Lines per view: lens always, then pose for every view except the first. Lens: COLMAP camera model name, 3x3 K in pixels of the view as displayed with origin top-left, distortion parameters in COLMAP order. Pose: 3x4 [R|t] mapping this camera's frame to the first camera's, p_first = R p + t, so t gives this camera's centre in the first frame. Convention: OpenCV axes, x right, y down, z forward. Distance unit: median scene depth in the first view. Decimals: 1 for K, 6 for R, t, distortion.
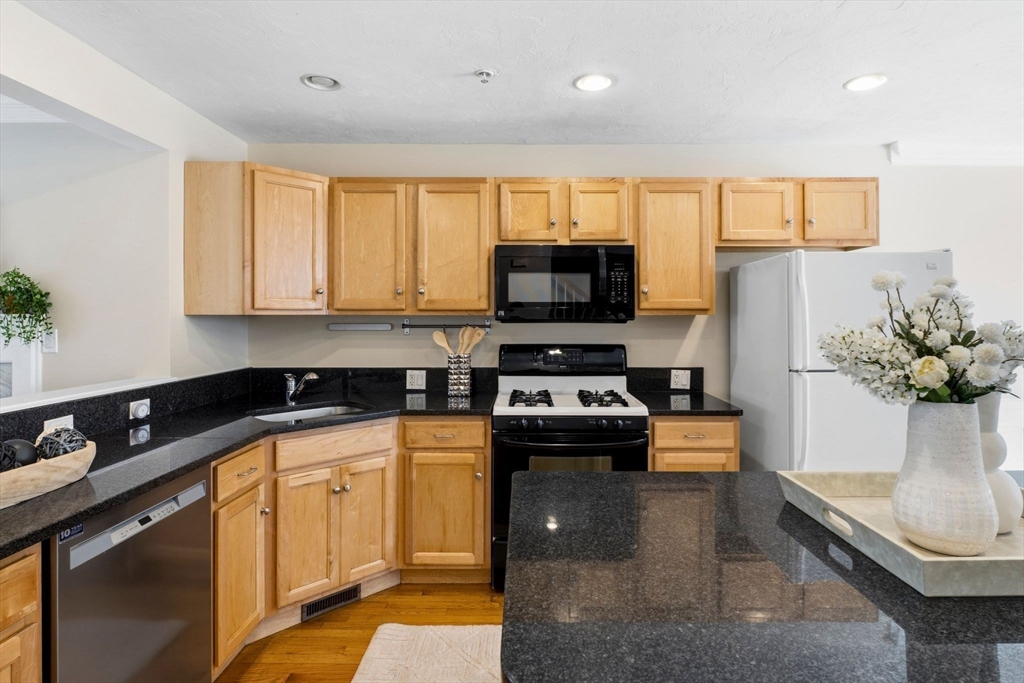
lens RADIAL K [[535.9, 0, 512.5], [0, 535.9, 311.9], [0, 0, 1]] dist [-0.016187, -0.000819]
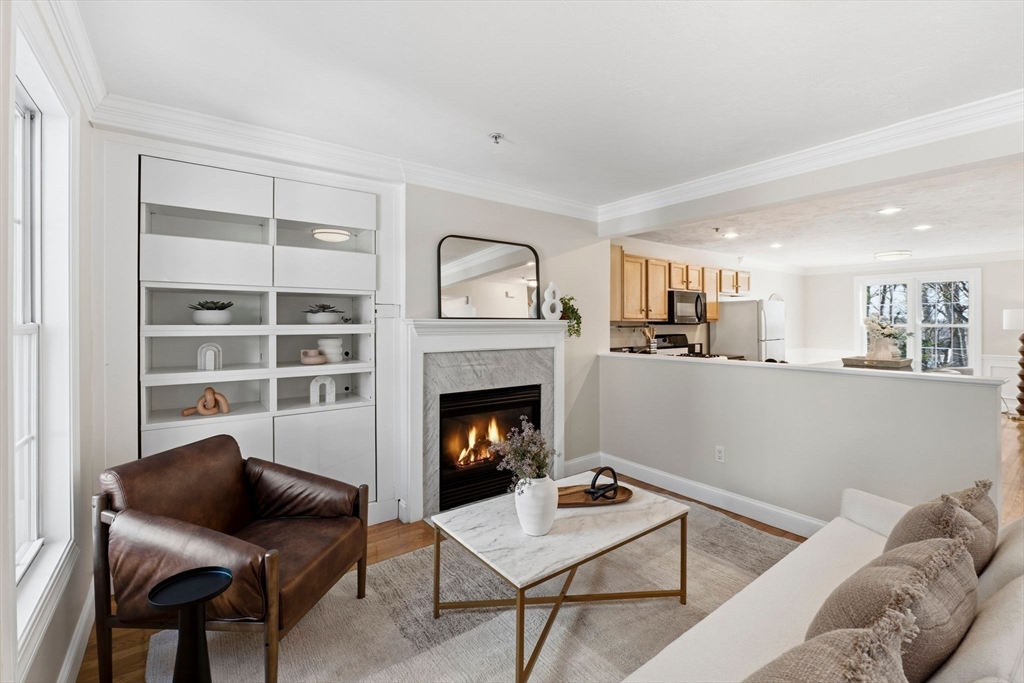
lens RADIAL K [[448.7, 0, 517.9], [0, 448.7, 321.9], [0, 0, 1]] dist [-0.013640, 0.002140]
pose [[0.790125, 0.000274, 0.612945, -1.687218], [-0.003686, 0.999984, 0.004305, 0.003103], [-0.612934, -0.005660, 0.790114, -0.098089]]
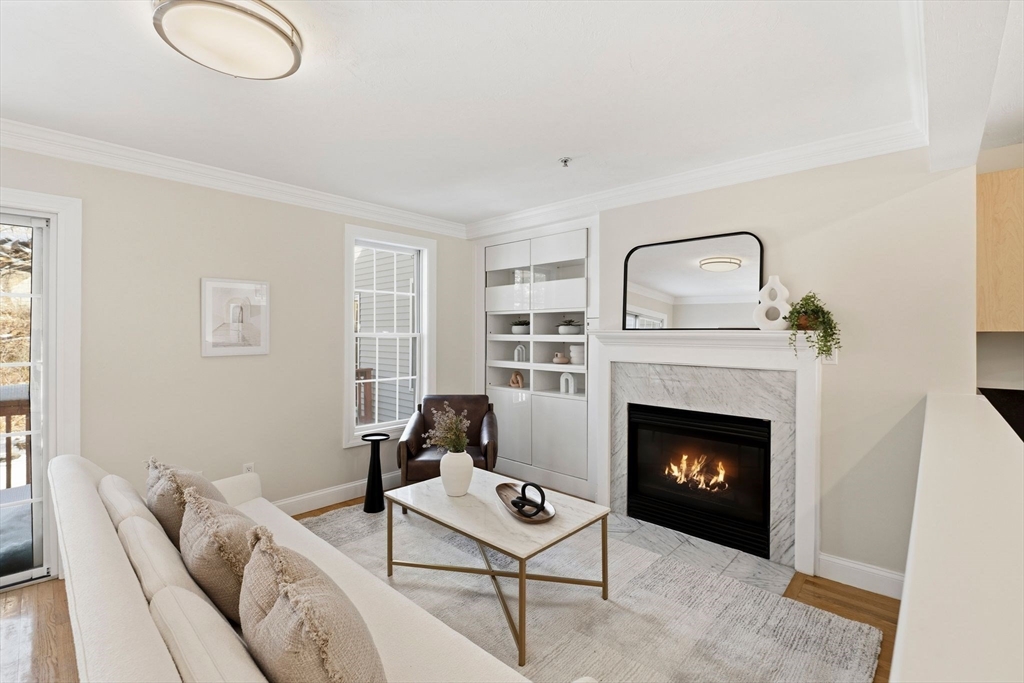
lens RADIAL K [[448.7, 0, 508.0], [0, 448.7, 332.6], [0, 0, 1]] dist [-0.013640, 0.002140]
pose [[0.733755, 0.001684, -0.679412, -0.618131], [-0.000085, 0.999997, 0.002387, 0.004933], [0.679414, -0.001694, 0.733753, -0.155469]]
